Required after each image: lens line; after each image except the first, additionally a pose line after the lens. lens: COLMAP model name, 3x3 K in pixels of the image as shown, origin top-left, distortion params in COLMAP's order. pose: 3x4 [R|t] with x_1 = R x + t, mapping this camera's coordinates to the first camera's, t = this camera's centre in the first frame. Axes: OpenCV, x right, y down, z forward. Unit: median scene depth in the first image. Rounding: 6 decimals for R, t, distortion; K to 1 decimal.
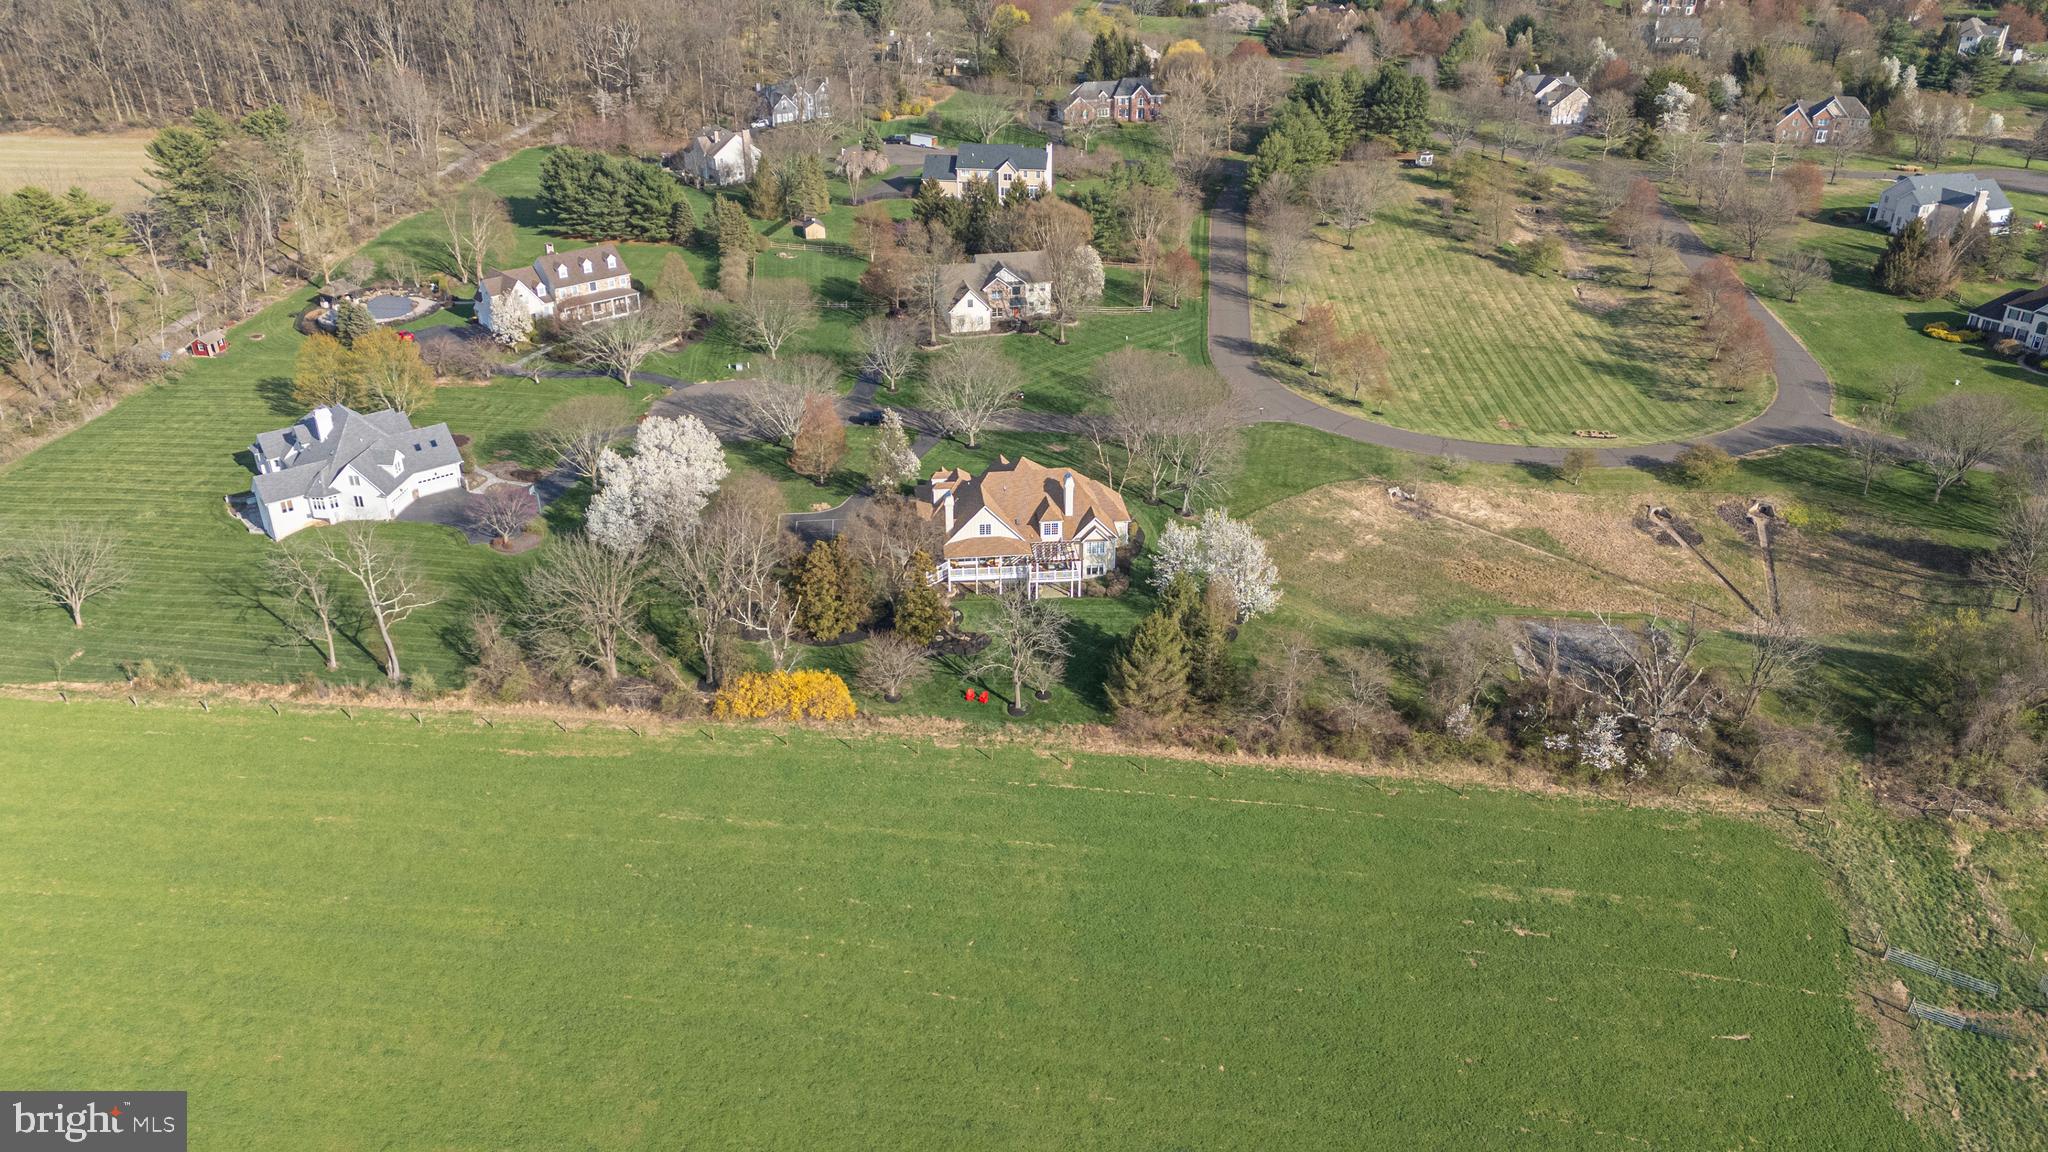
lens RADIAL K [[1466.8, 0, 1021.1], [0, 1466.8, 567.7], [0, 0, 1]] dist [0.142248, -0.374158]
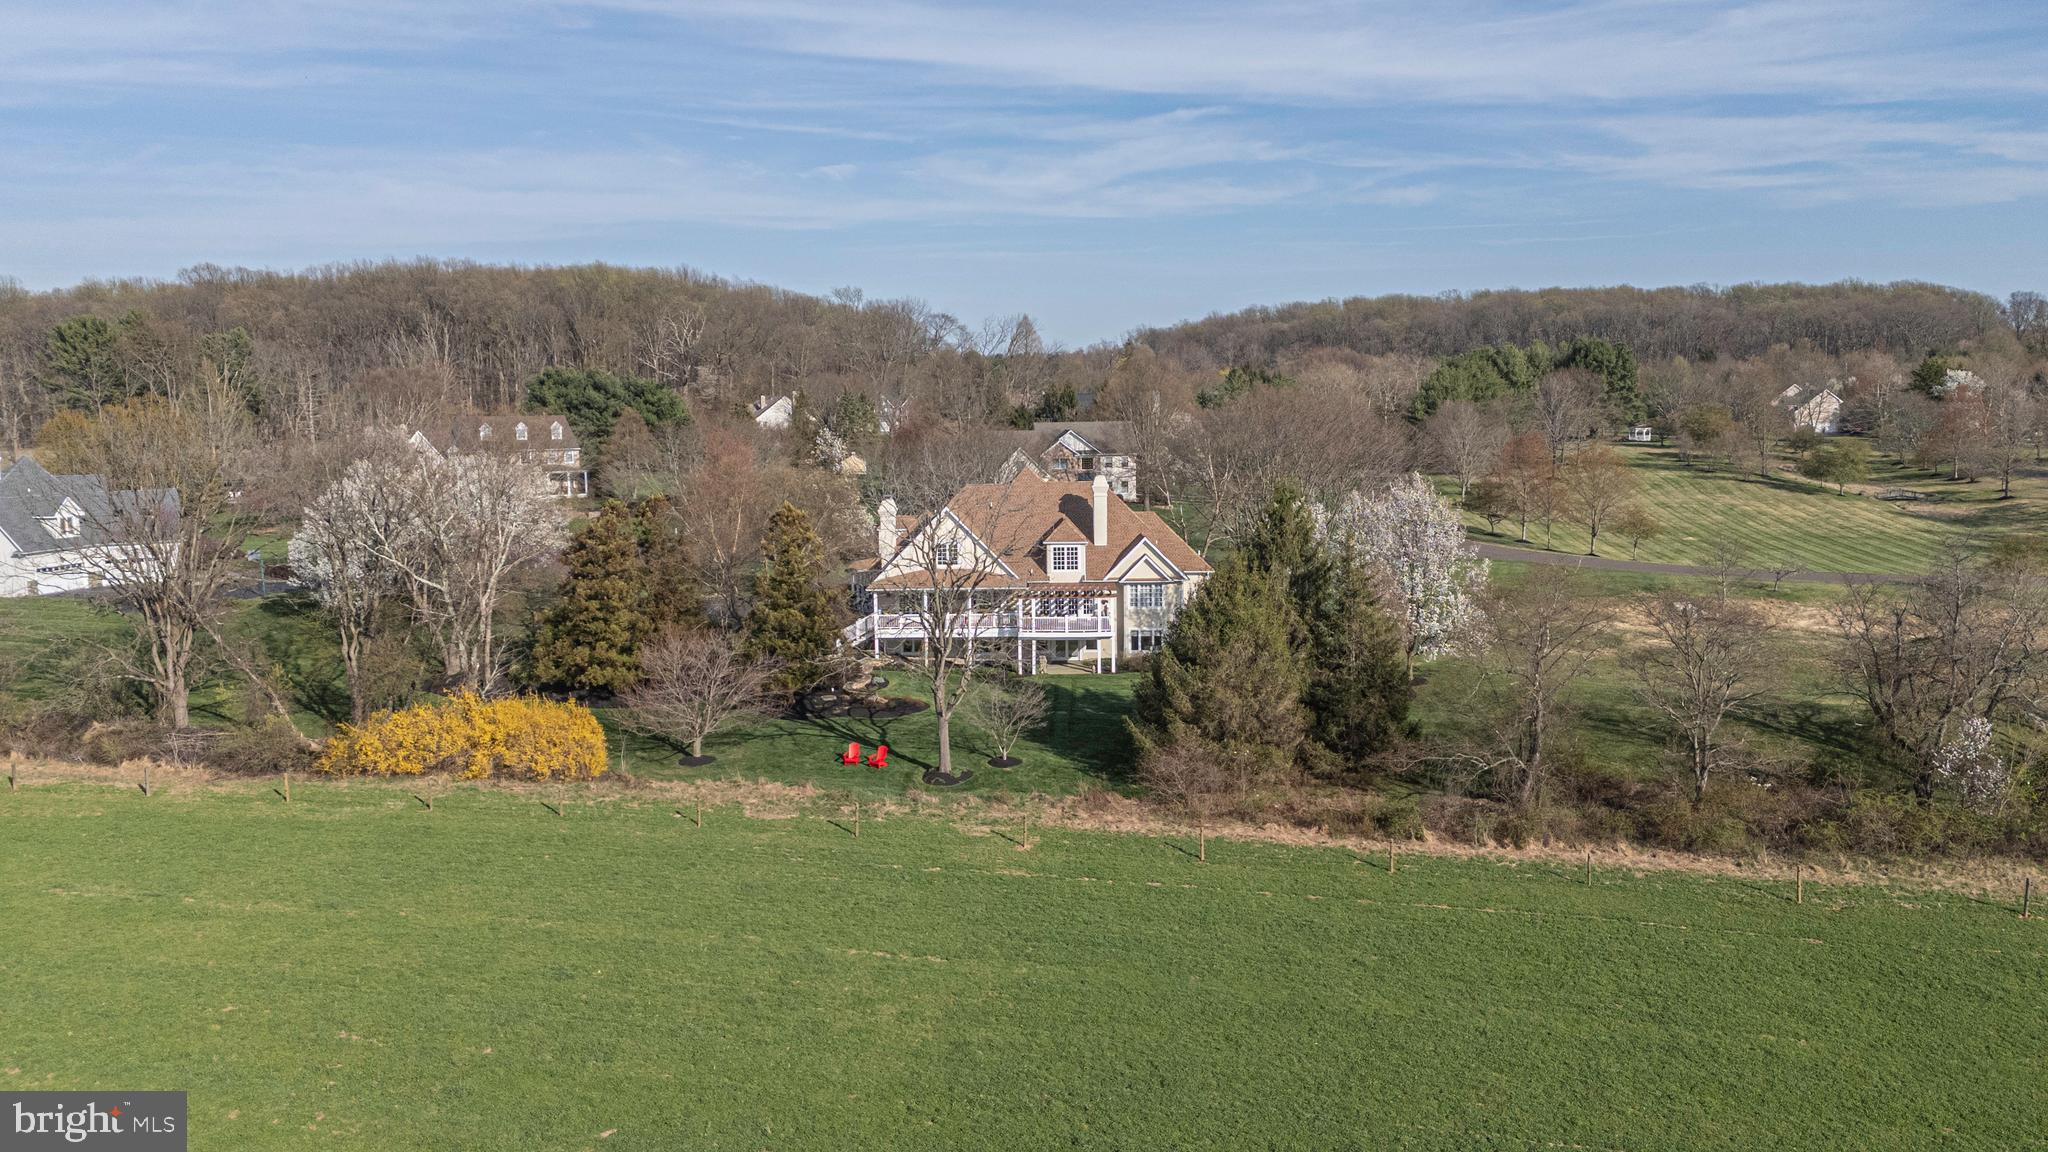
lens RADIAL K [[1495.2, 0, 1029.3], [0, 1495.2, 573.0], [0, 0, 1]] dist [0.078140, -0.080670]
pose [[0.994056, -0.000401, -0.108866, 0.069210], [-0.039322, 0.931162, -0.362479, 0.186957], [0.101517, 0.364605, 0.925612, 0.477946]]
